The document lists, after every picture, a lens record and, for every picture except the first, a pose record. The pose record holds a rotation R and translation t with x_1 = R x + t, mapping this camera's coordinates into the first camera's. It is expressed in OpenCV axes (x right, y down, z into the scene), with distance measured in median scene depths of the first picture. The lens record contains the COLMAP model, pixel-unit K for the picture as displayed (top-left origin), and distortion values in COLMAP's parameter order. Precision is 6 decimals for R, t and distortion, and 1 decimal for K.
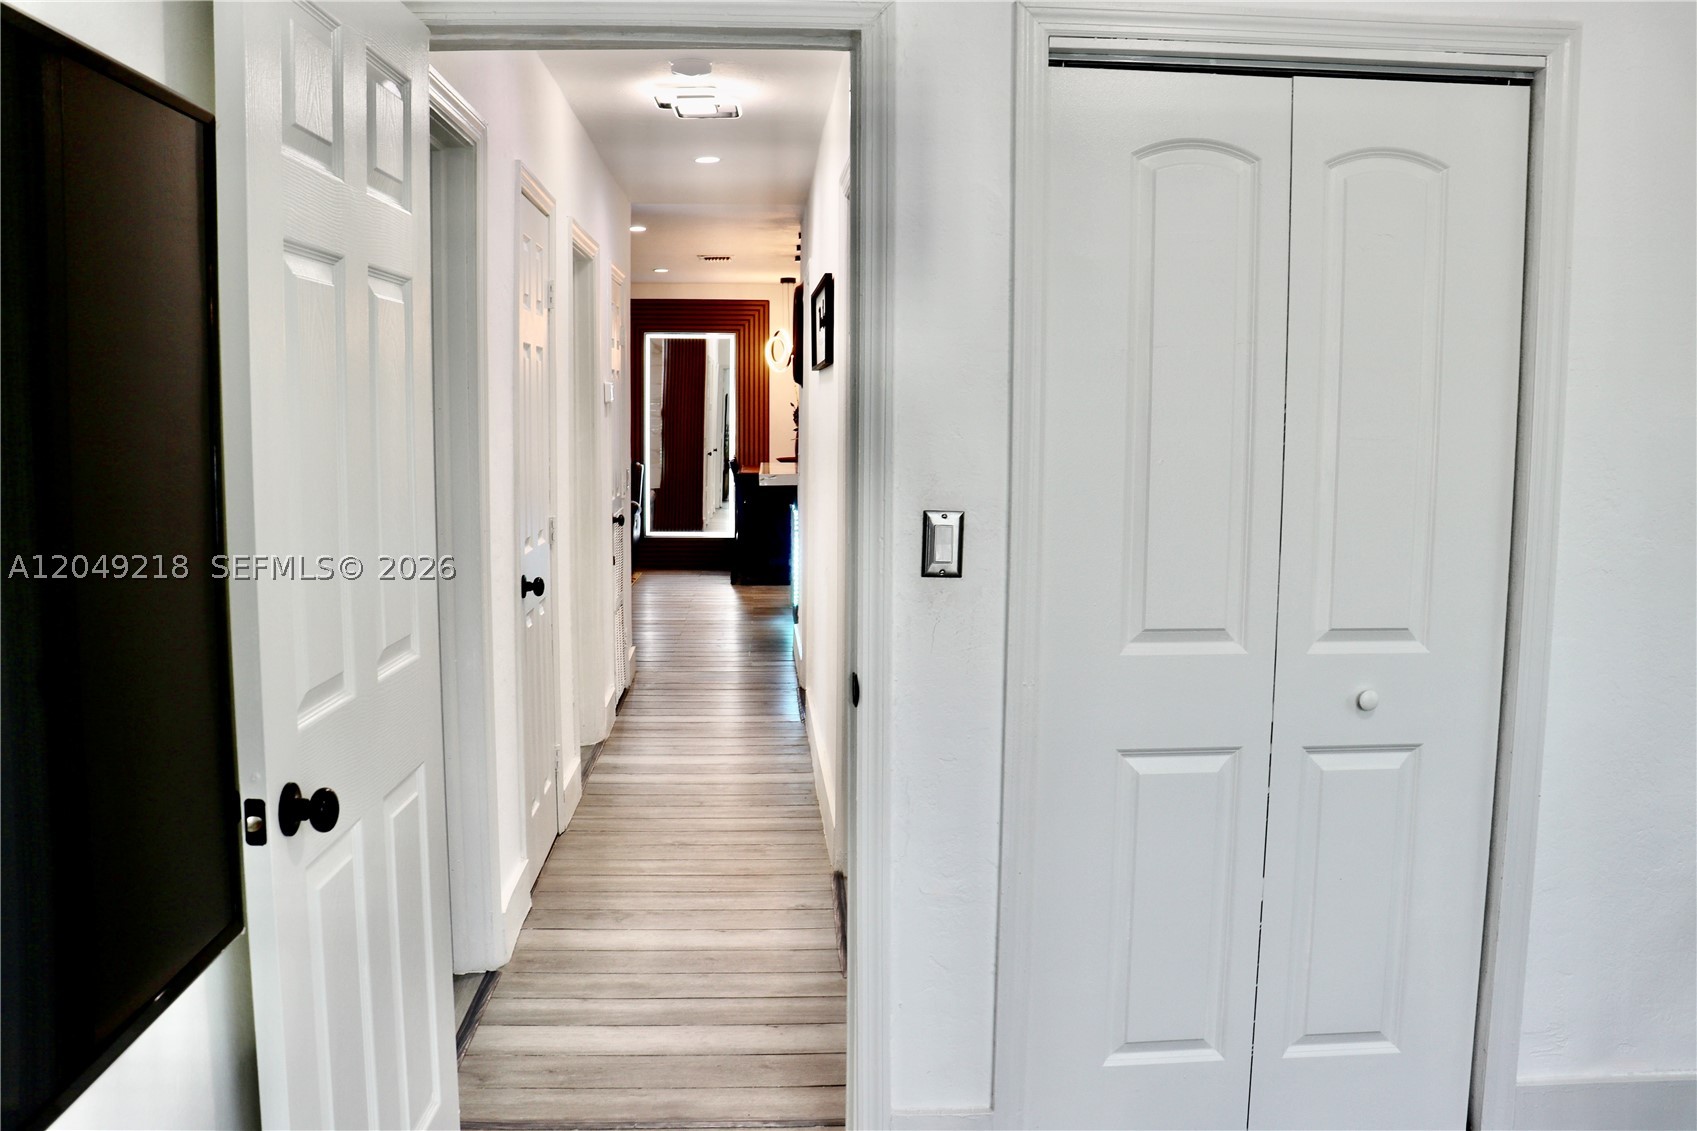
lens RADIAL K [[1404.1, 0, 848.5], [0, 1404.1, 565.5], [0, 0, 1]] dist [-0.093202, 0.001391]
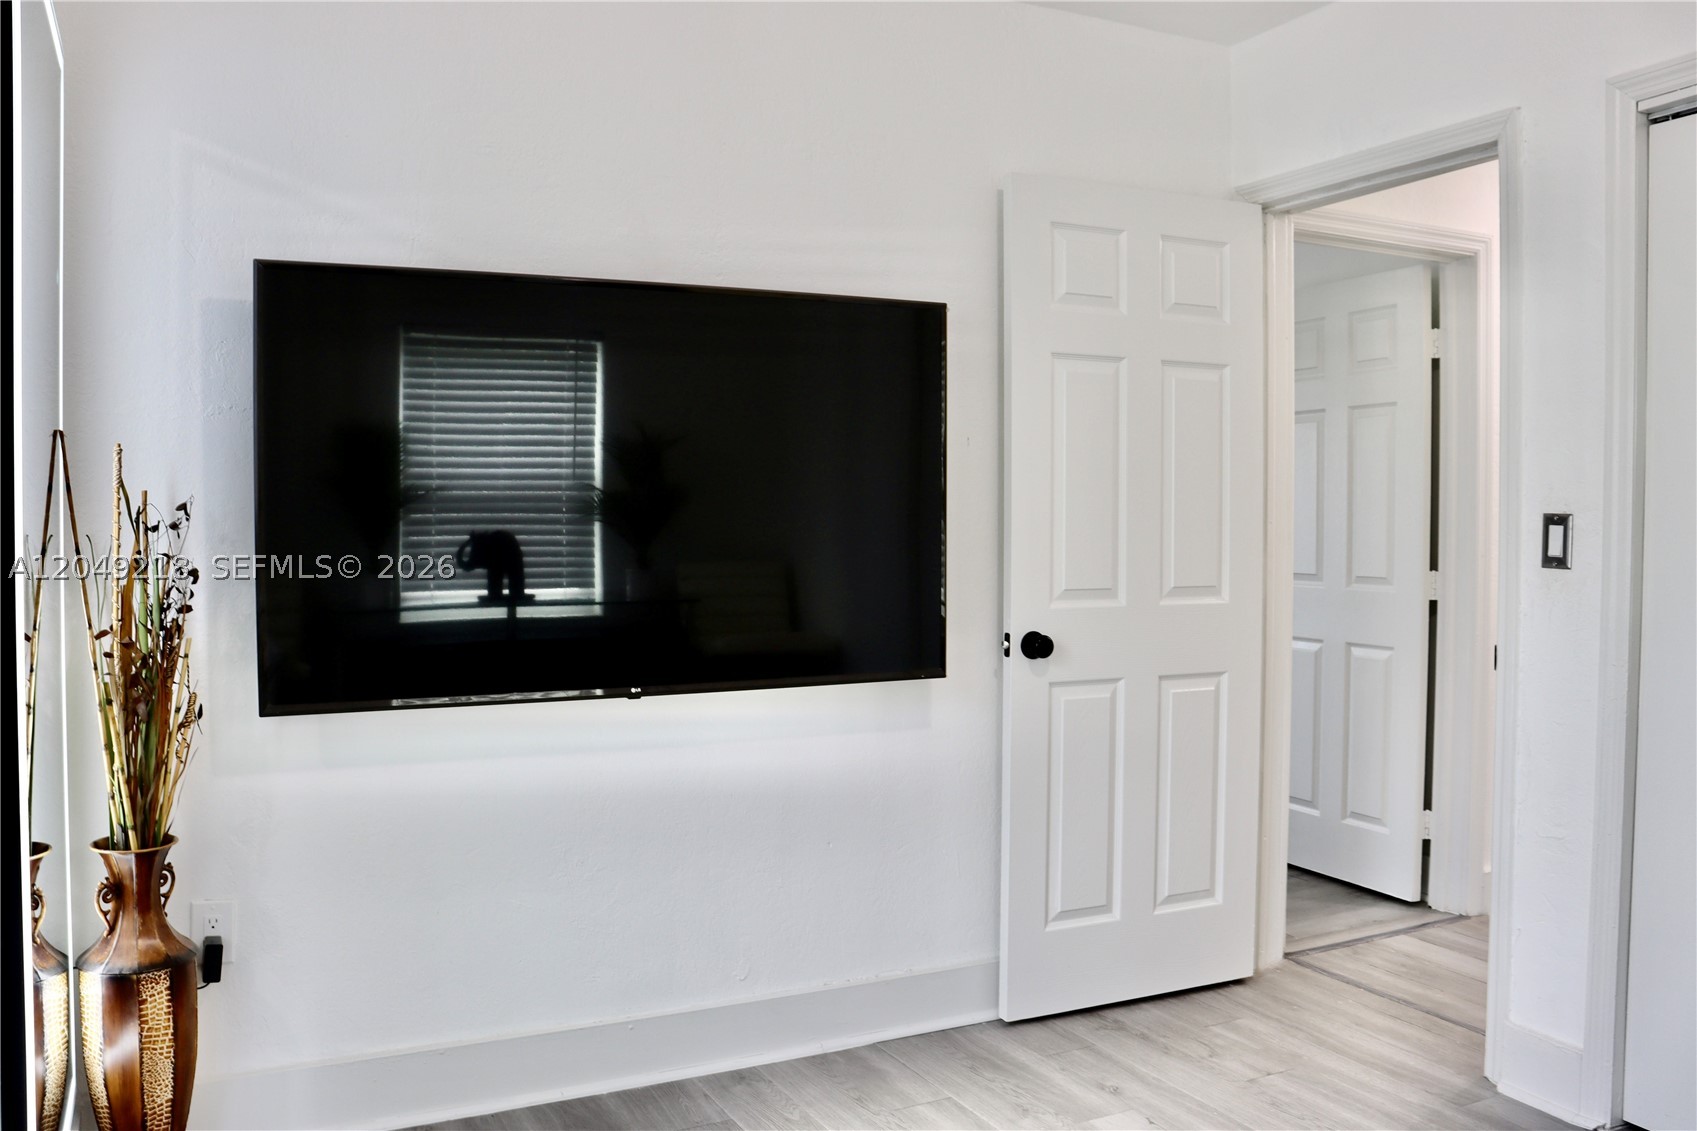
lens RADIAL K [[1450.8, 0, 848.5], [0, 1450.8, 565.5], [0, 0, 1]] dist [-0.001896, -0.000594]
pose [[0.396918, 0.023118, -0.917563, 0.972018], [-0.100017, 0.994819, -0.018201, 0.089784], [0.912388, 0.098996, 0.397174, -0.047709]]
